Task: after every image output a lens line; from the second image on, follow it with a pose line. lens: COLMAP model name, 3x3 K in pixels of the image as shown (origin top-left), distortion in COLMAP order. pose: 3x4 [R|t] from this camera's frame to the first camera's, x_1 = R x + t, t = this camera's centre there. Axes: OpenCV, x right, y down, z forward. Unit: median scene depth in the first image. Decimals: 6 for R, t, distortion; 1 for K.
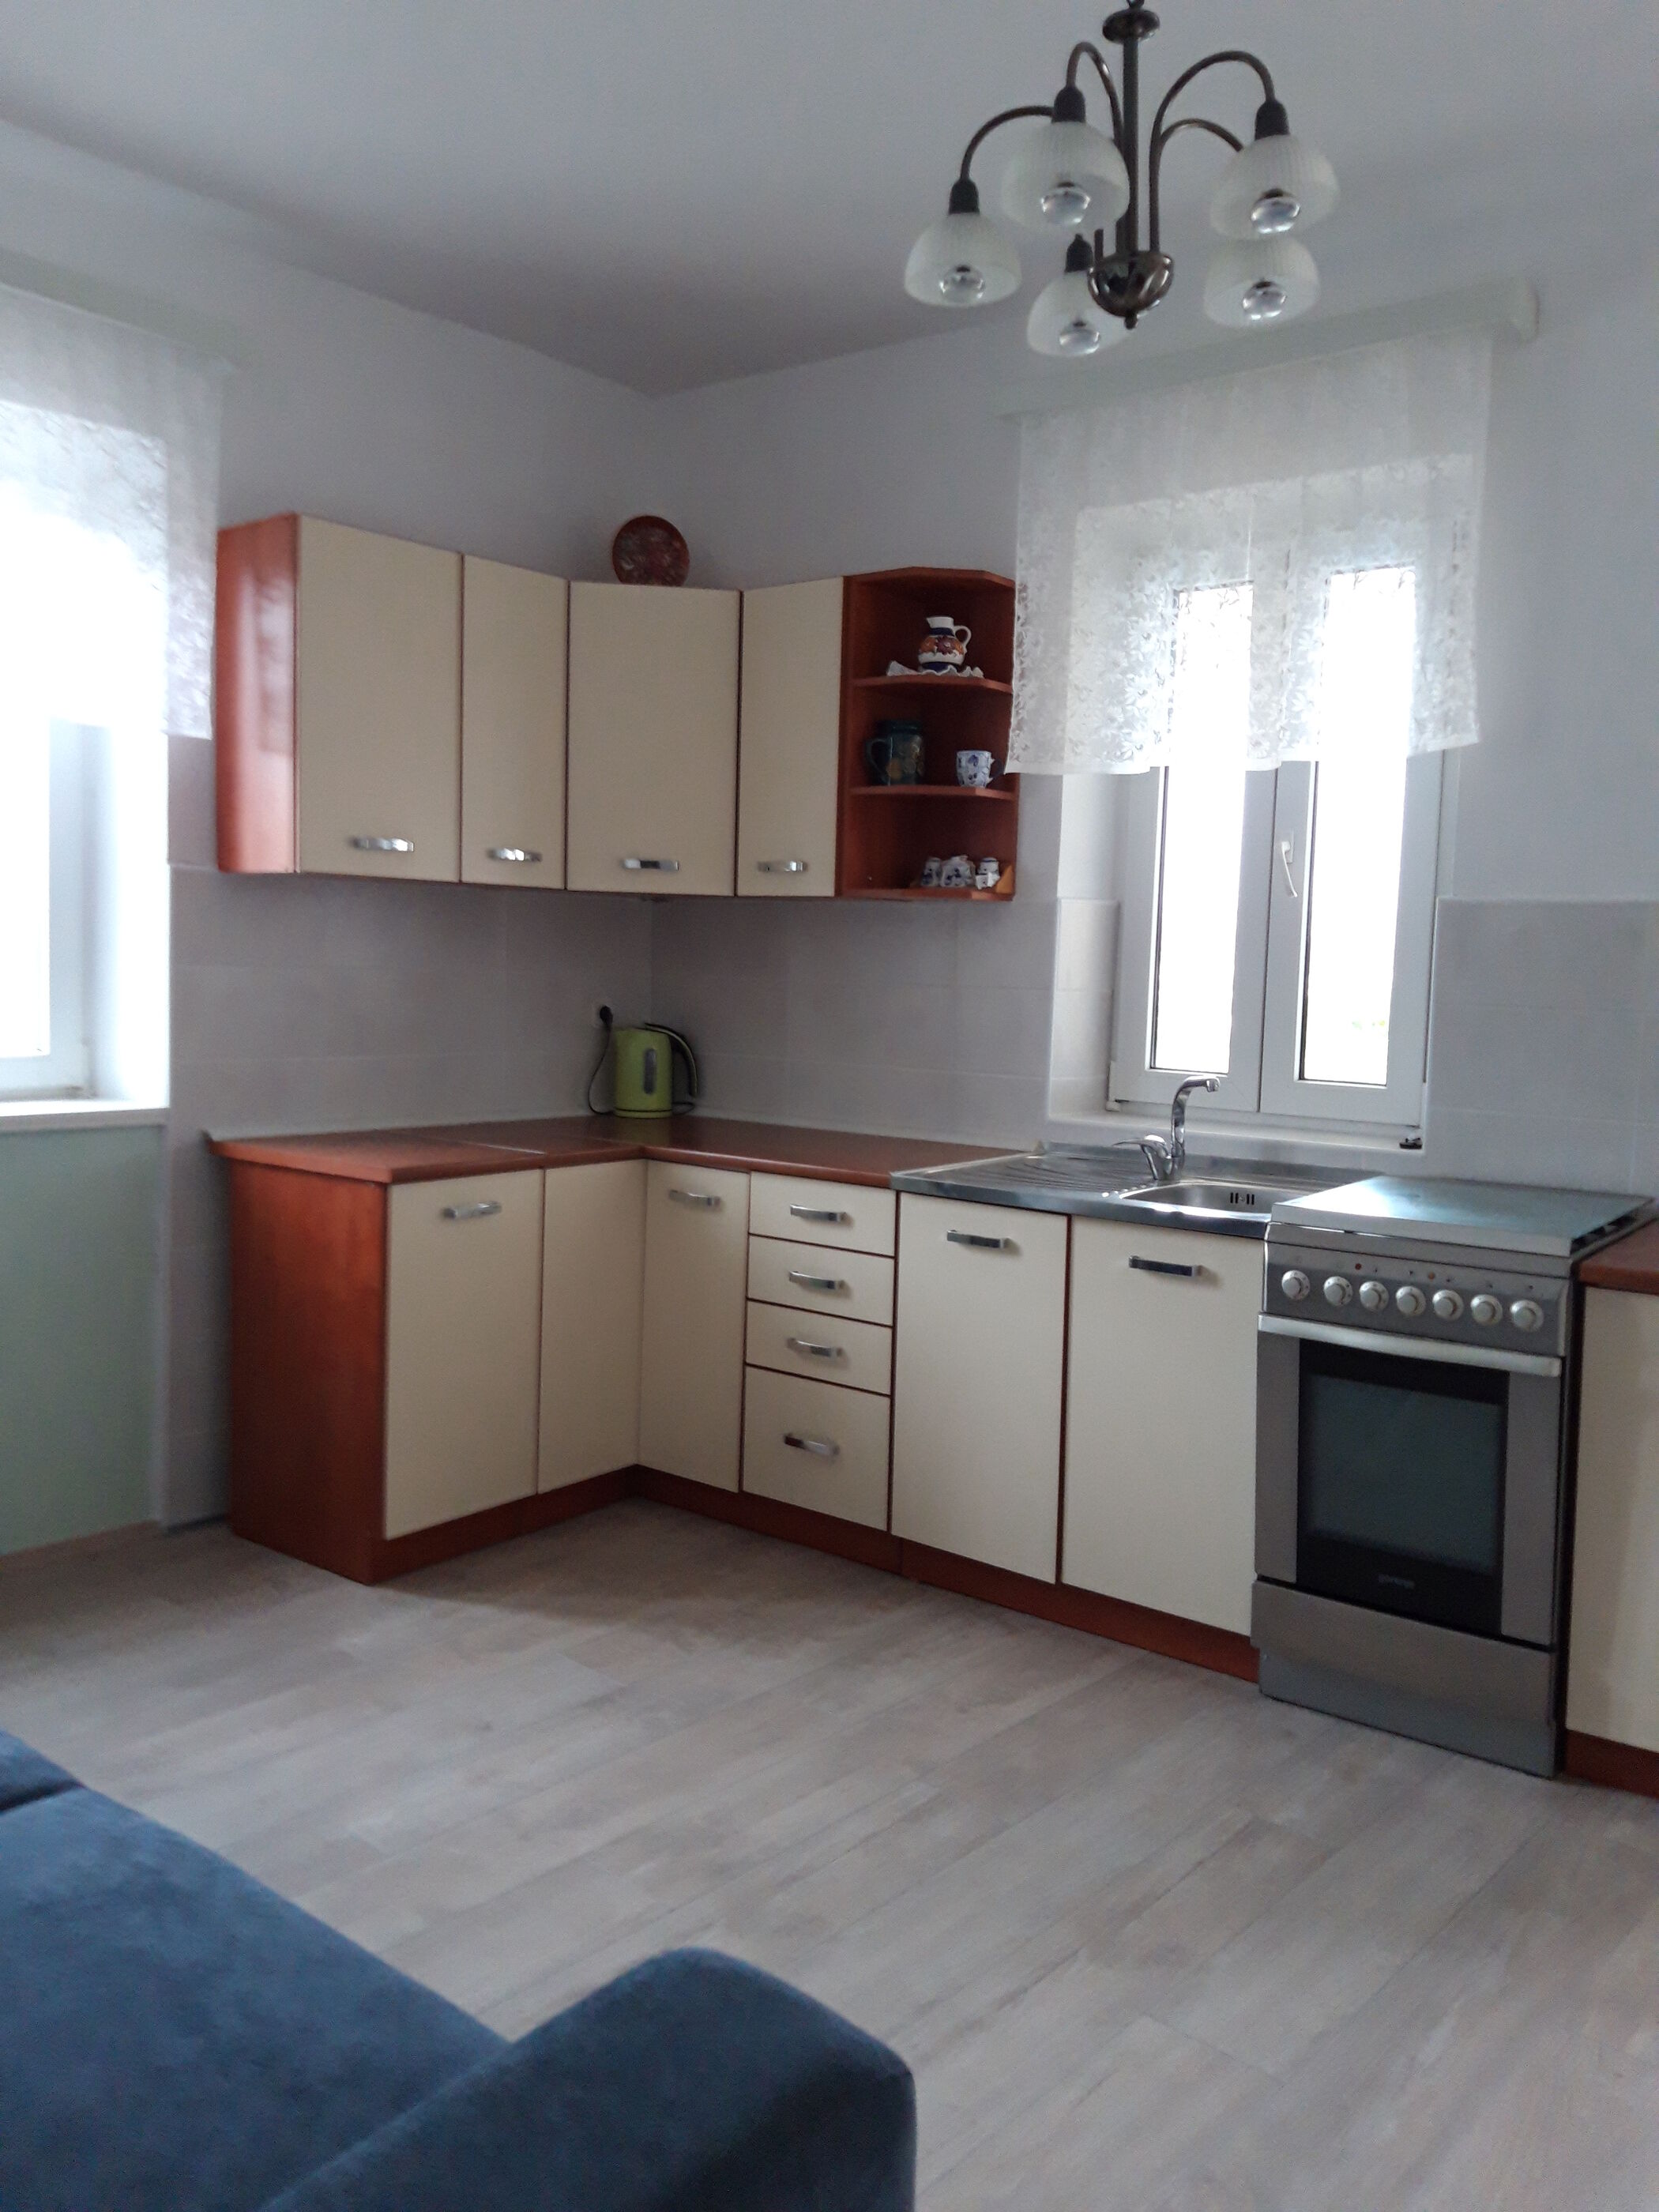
lens RADIAL K [[1716.1, 0, 829.5], [0, 1716.1, 1106.0], [0, 0, 1]] dist [0.001781, -0.038283]
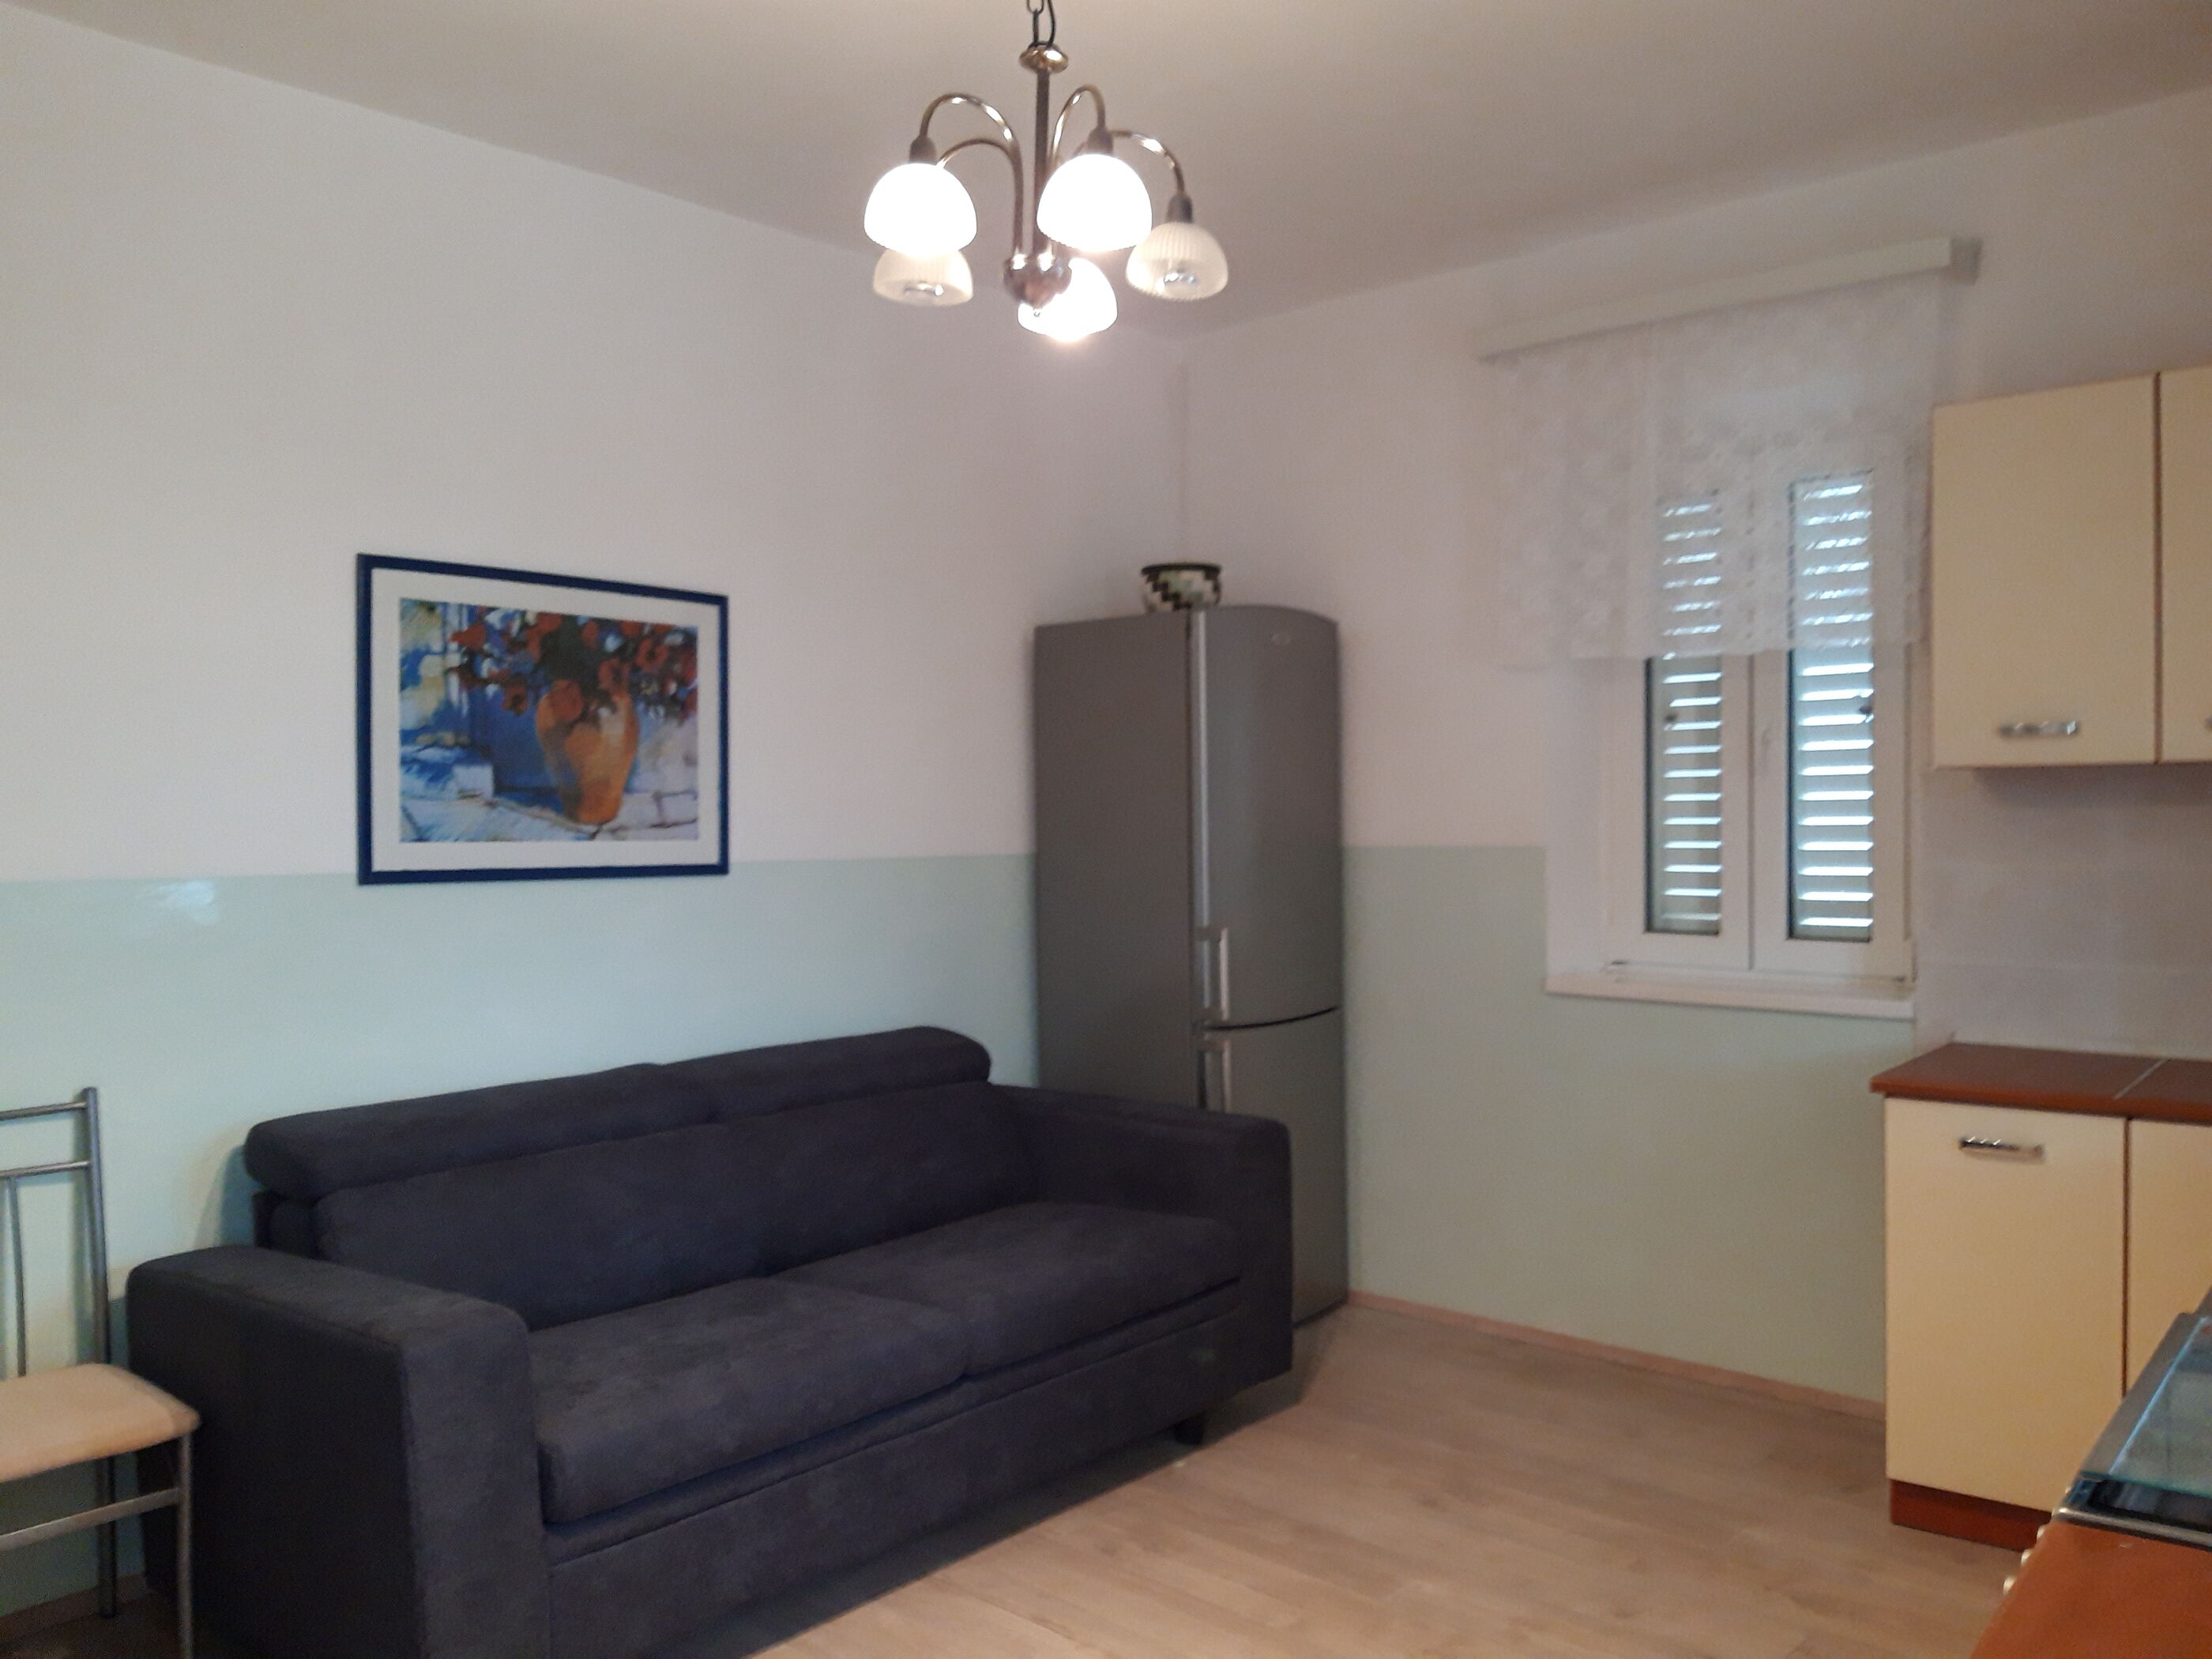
lens RADIAL K [[1719.2, 0, 1106.0], [0, 1719.2, 829.5], [0, 0, 1]] dist [0.040640, -0.115771]
pose [[-0.018169, -0.013897, -0.999738, 0.688028], [-0.087339, 0.996103, -0.012259, -0.048035], [0.996013, 0.087093, -0.019312, 0.564698]]
